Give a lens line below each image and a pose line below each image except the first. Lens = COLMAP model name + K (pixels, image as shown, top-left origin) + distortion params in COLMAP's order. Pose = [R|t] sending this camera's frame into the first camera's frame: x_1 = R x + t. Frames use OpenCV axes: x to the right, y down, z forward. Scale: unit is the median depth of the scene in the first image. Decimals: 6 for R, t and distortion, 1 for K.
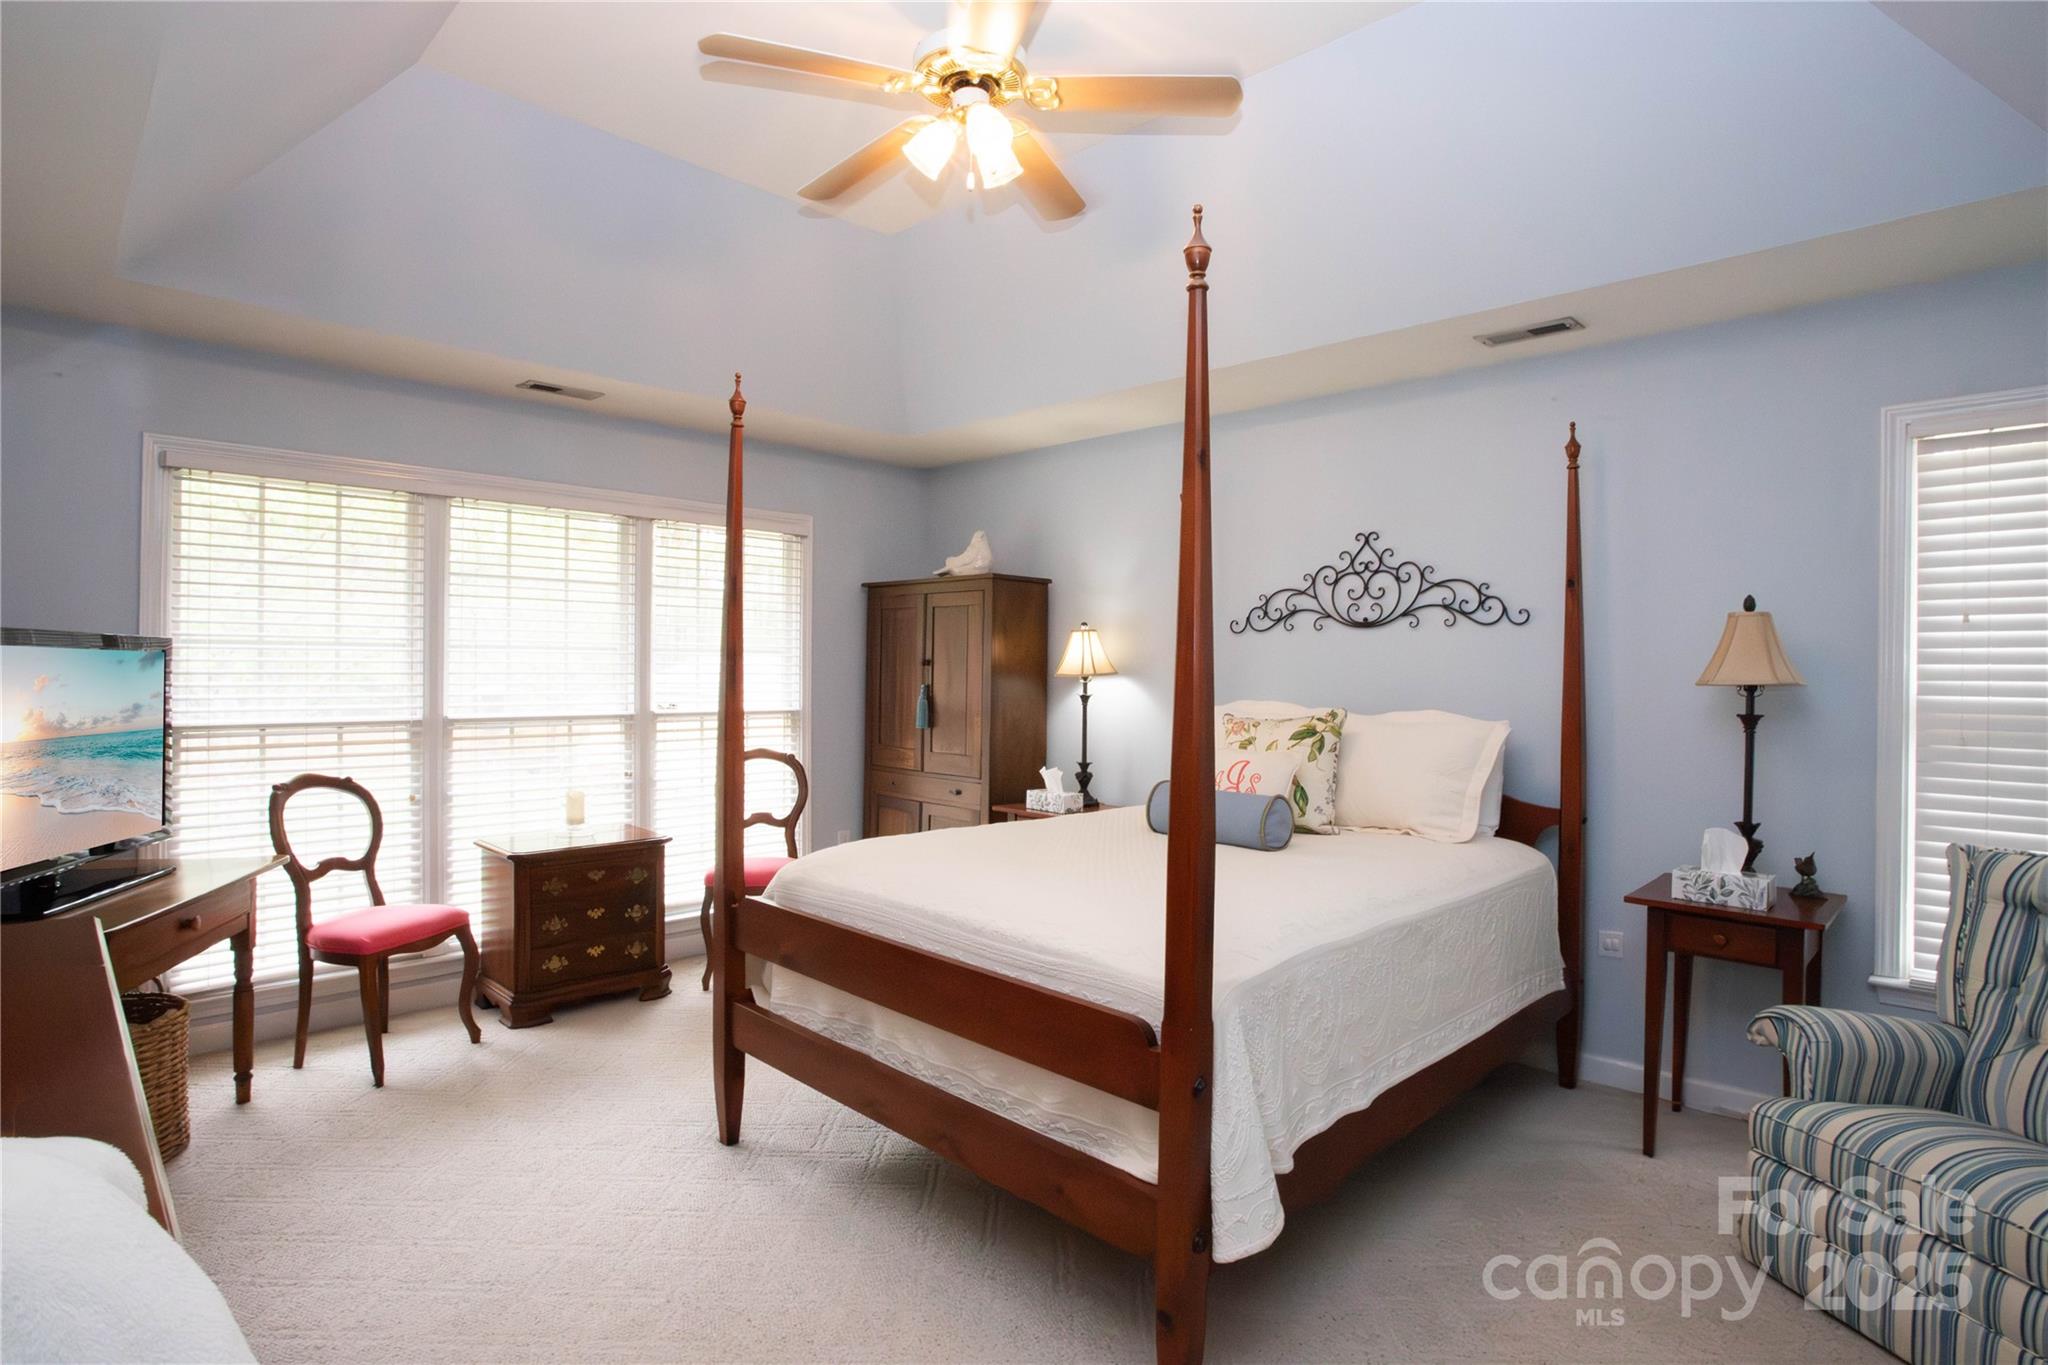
lens RADIAL K [[1058.2, 0, 1041.7], [0, 1058.2, 679.4], [0, 0, 1]] dist [-0.079291, 0.032523]
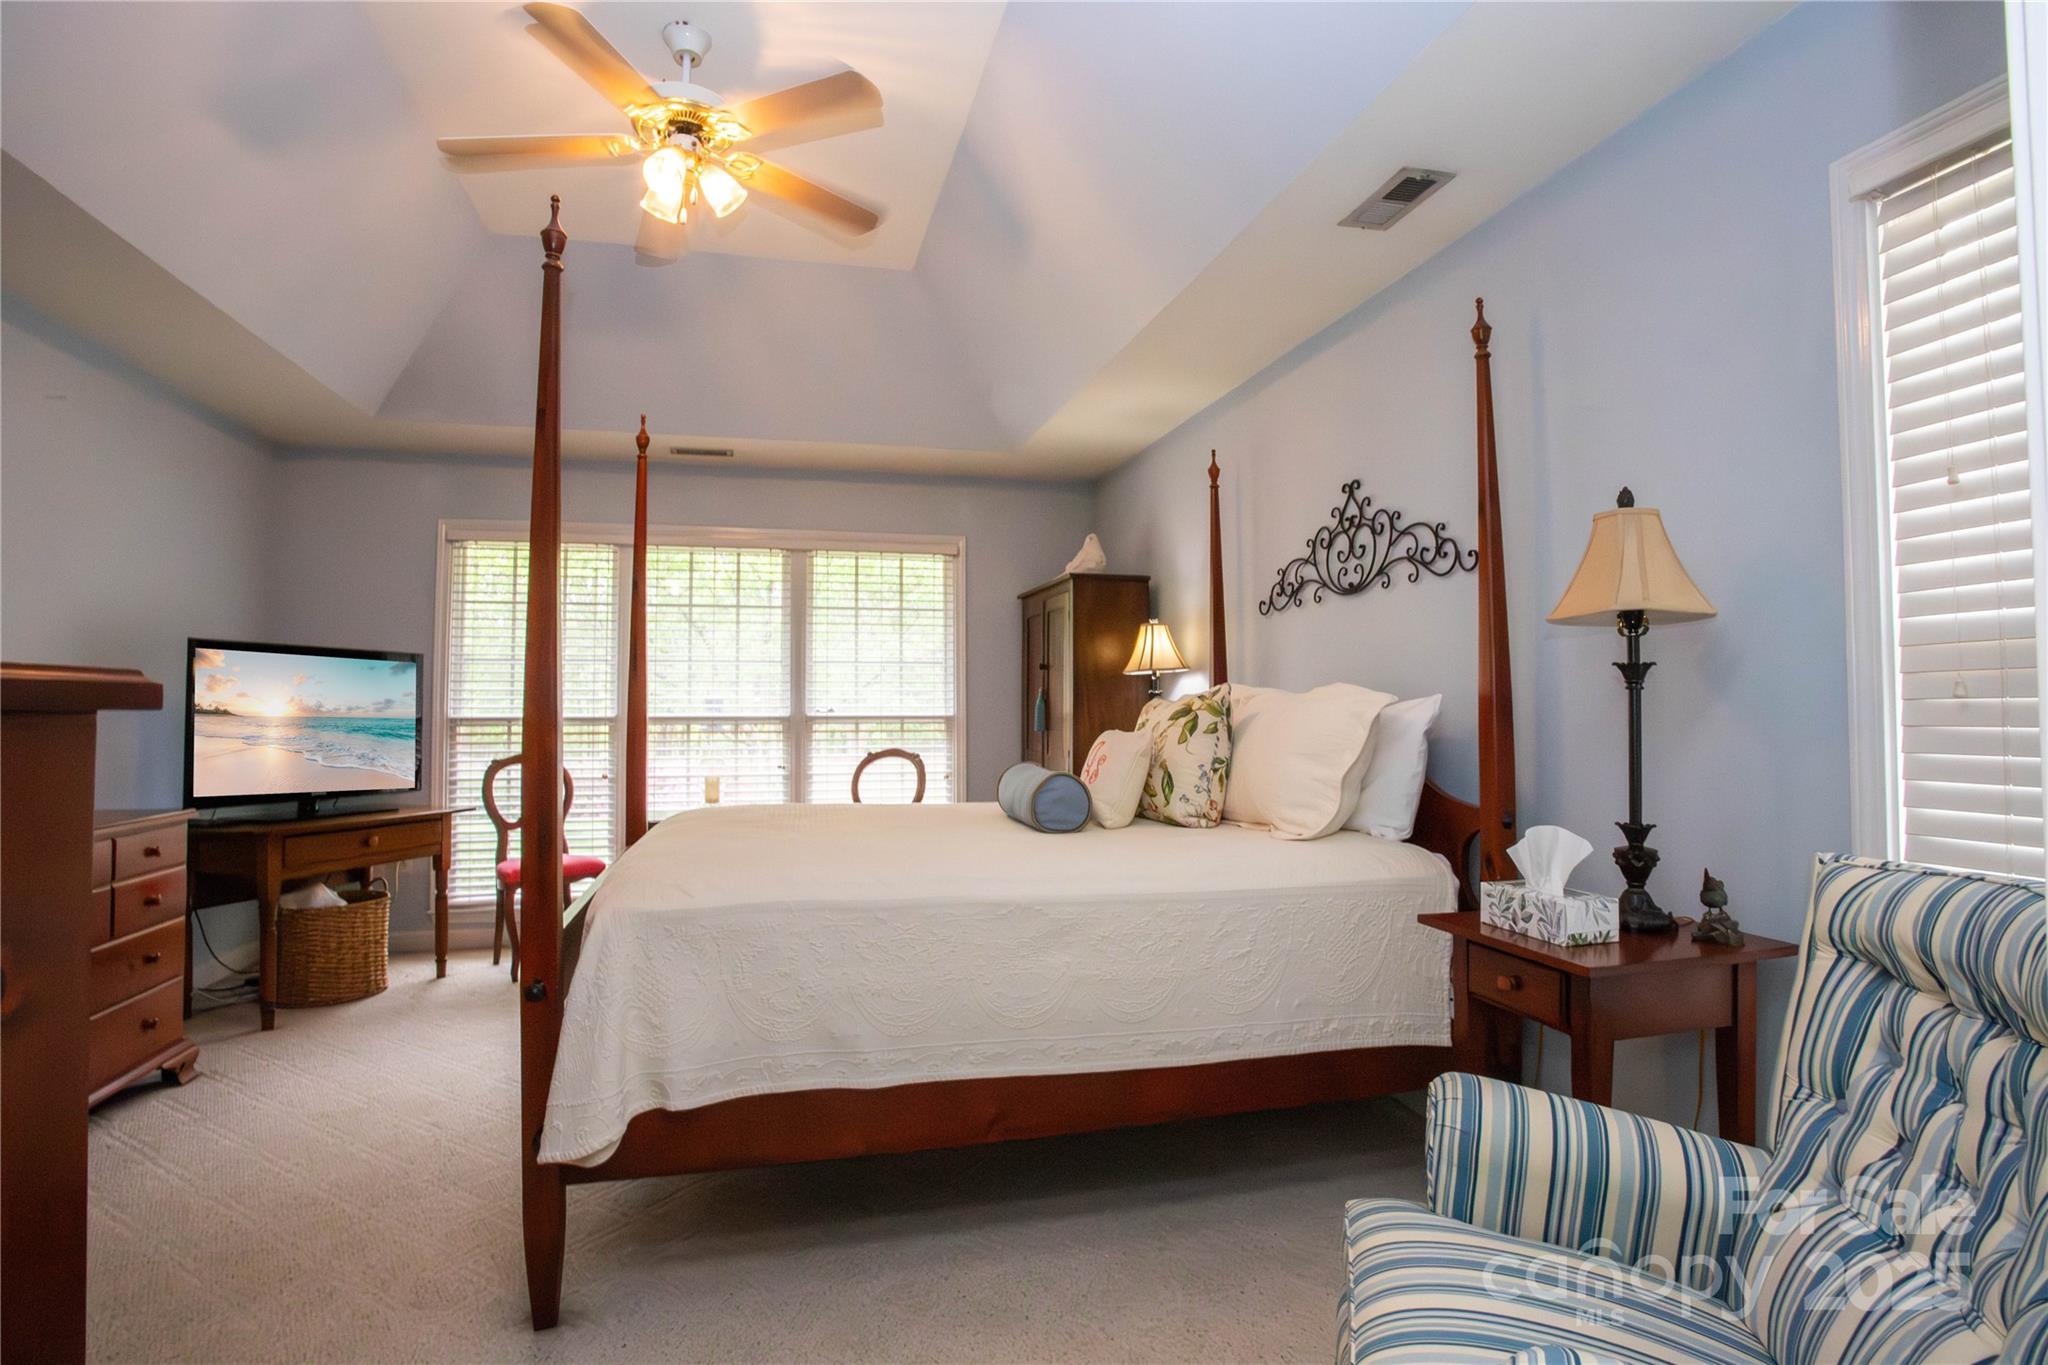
lens RADIAL K [[1032.2, 0, 1025.3], [0, 1032.2, 682.4], [0, 0, 1]] dist [-0.068550, 0.000504]
pose [[0.856170, -0.029611, -0.515846, 0.528006], [0.010613, 0.999154, -0.039739, 0.053230], [0.516586, 0.028549, 0.855759, 0.173594]]
